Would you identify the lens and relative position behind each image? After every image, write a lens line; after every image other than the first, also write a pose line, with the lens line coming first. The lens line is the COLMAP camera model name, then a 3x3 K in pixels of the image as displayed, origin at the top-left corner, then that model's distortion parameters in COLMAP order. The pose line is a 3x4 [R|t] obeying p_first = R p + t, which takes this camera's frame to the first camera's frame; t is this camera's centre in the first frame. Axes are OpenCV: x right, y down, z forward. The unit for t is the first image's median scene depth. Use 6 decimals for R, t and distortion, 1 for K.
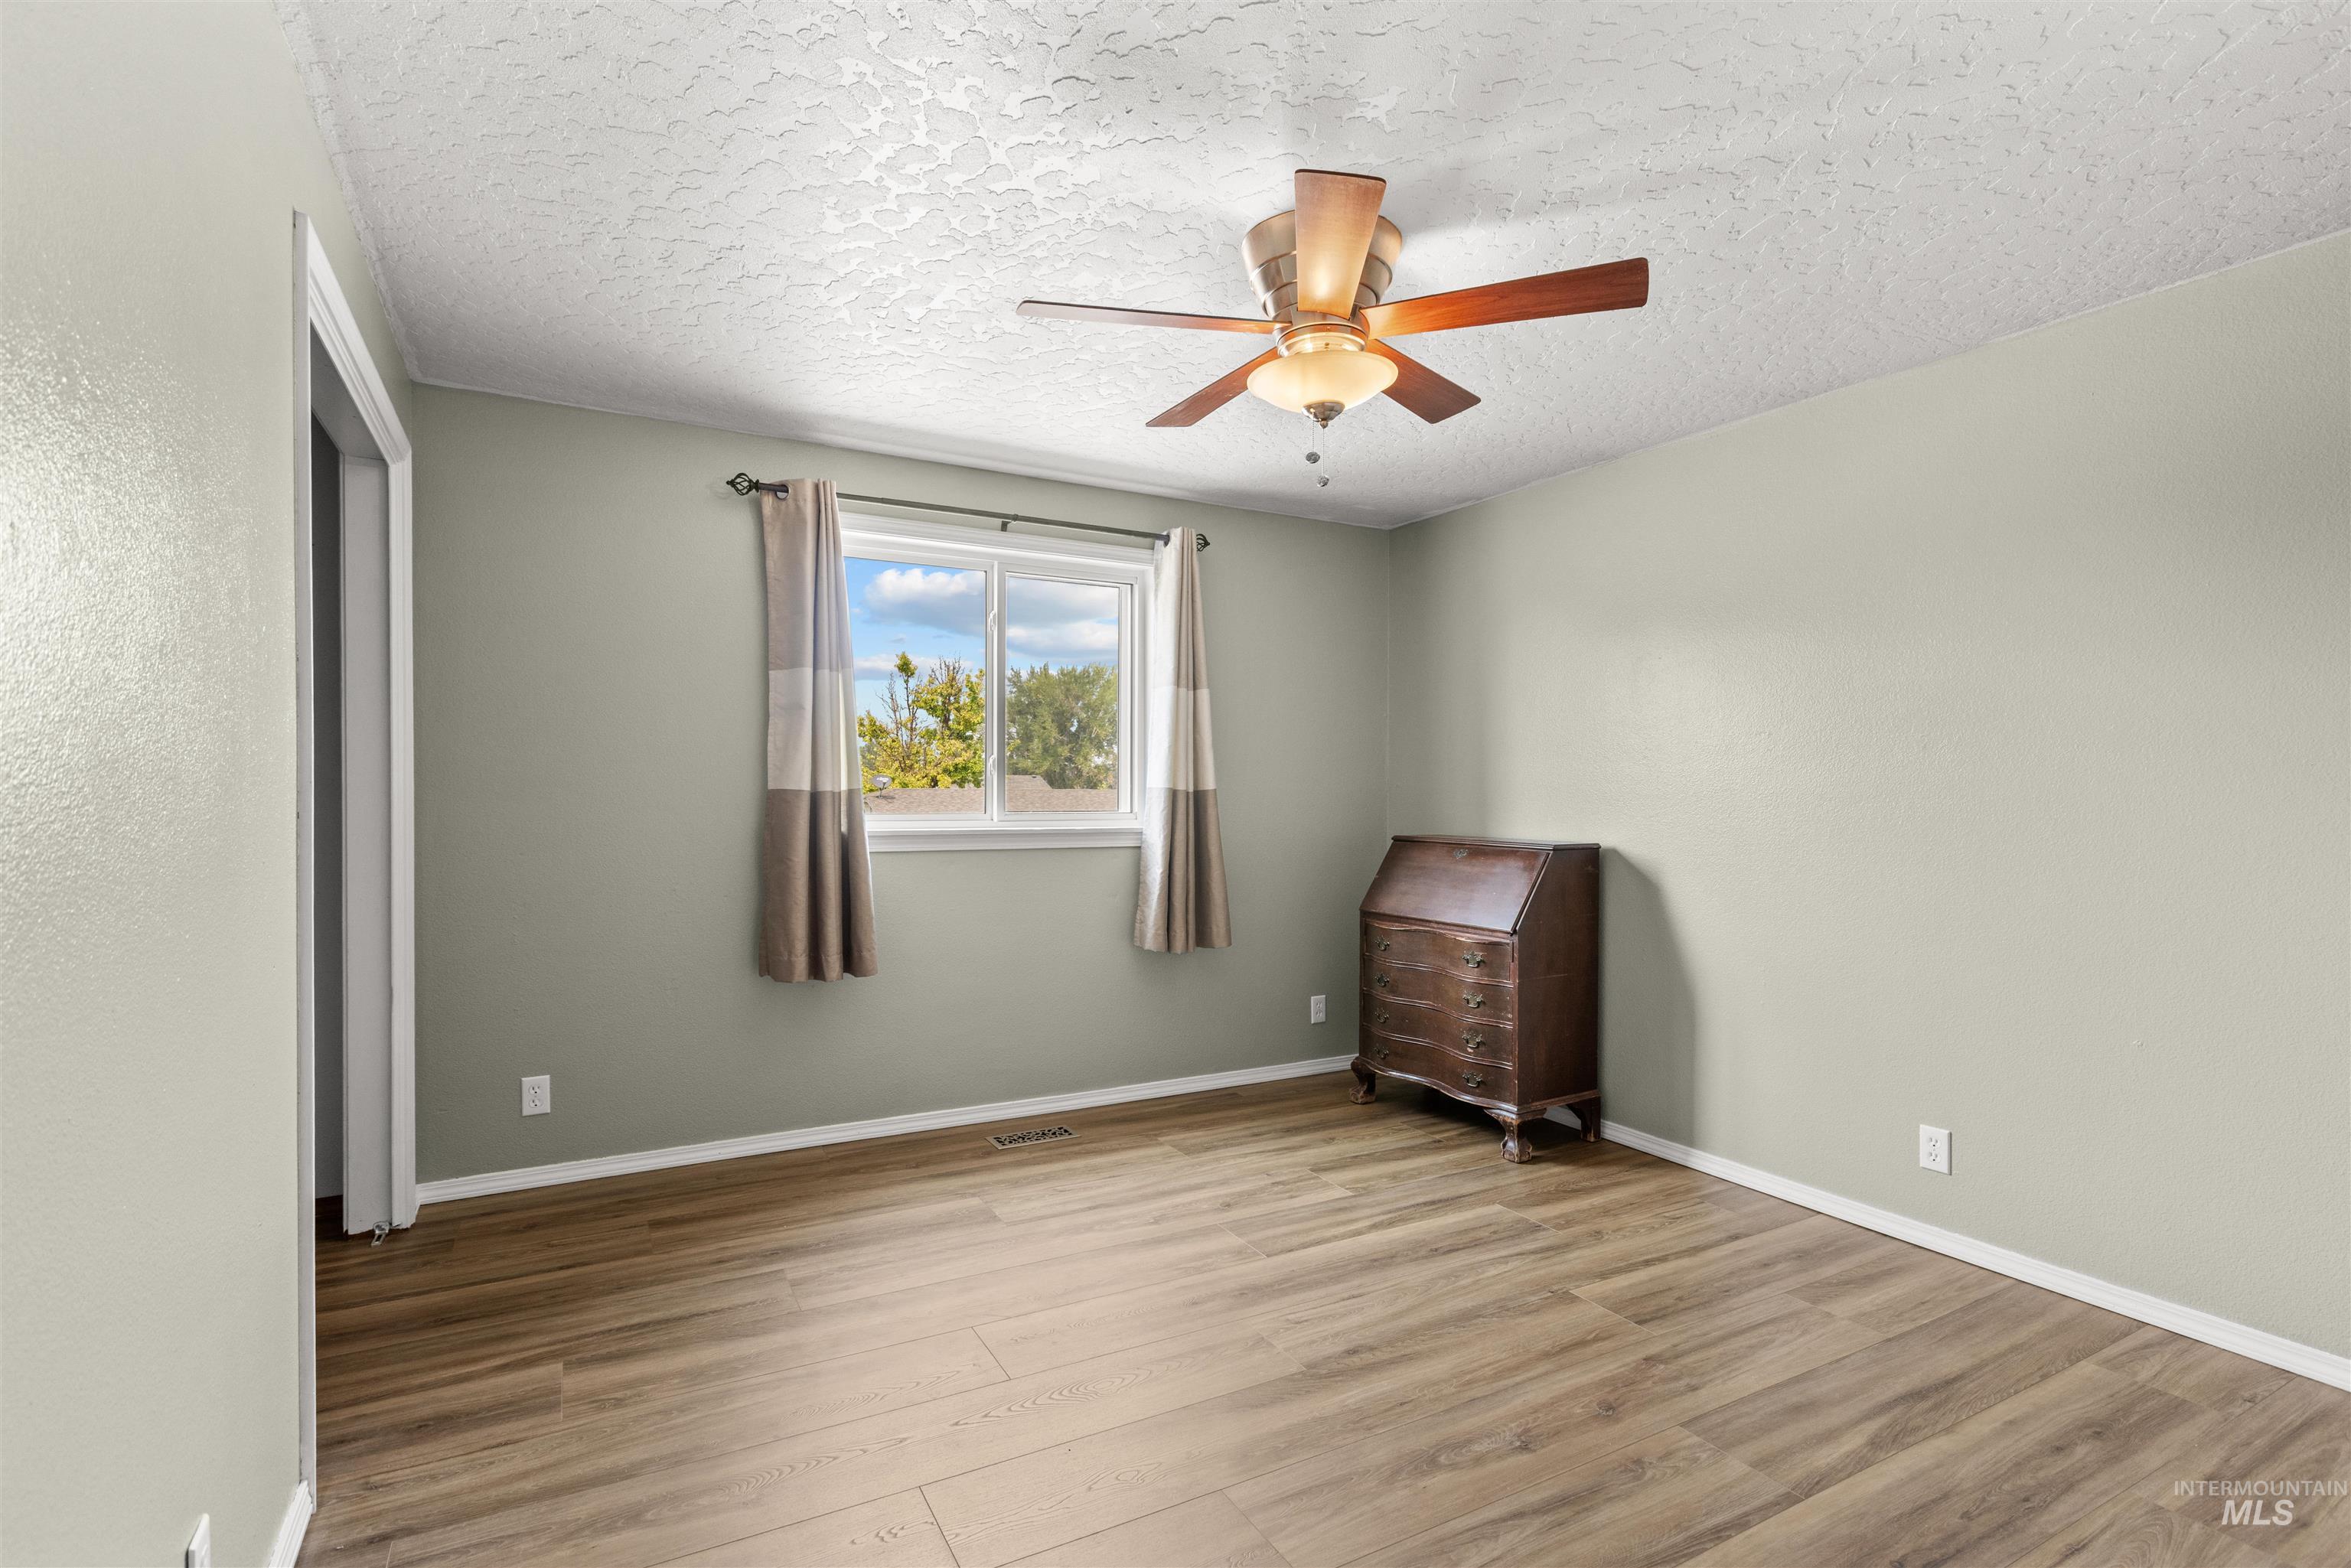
lens RADIAL K [[1093.2, 0, 1174.8], [0, 1093.2, 792.5], [0, 0, 1]] dist [0.002550, 0.000893]
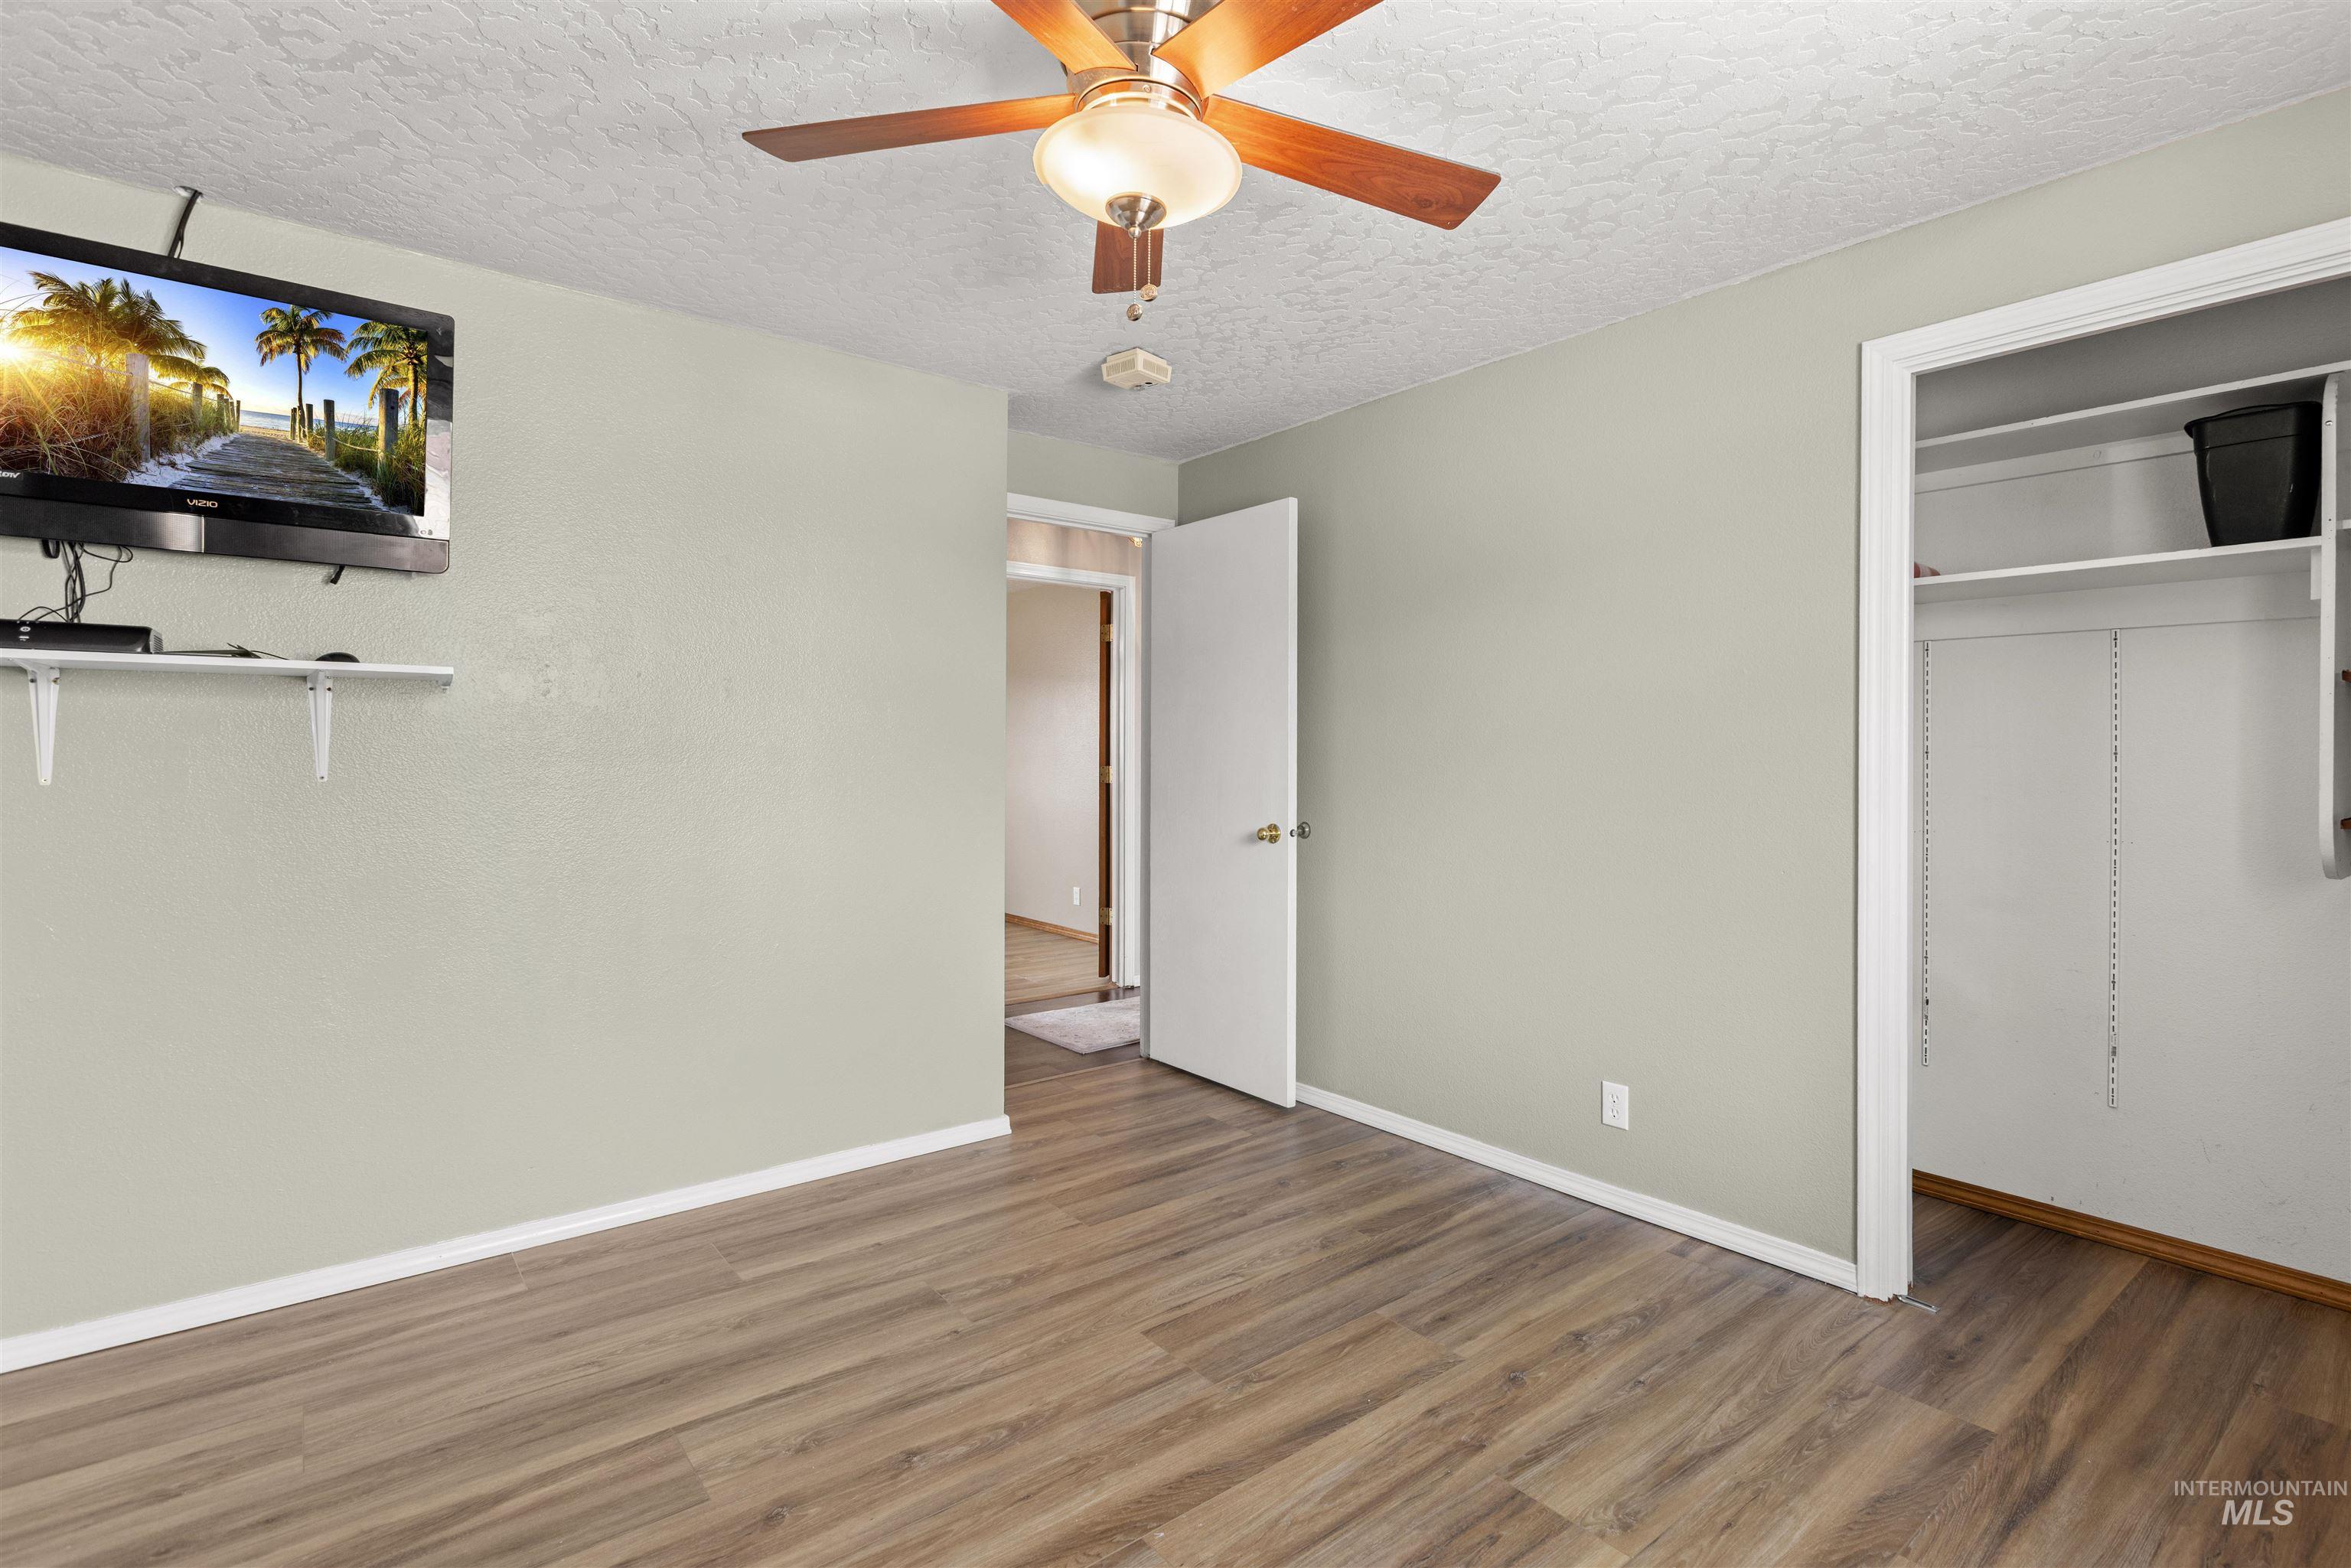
lens RADIAL K [[1093.2, 0, 1172.1], [0, 1093.2, 783.6], [0, 0, 1]] dist [0.002550, 0.000893]
pose [[-0.987623, -0.006549, -0.156711, 0.250144], [-0.010452, 0.999655, 0.024090, -0.006091], [0.156500, 0.025429, -0.987351, 1.963635]]
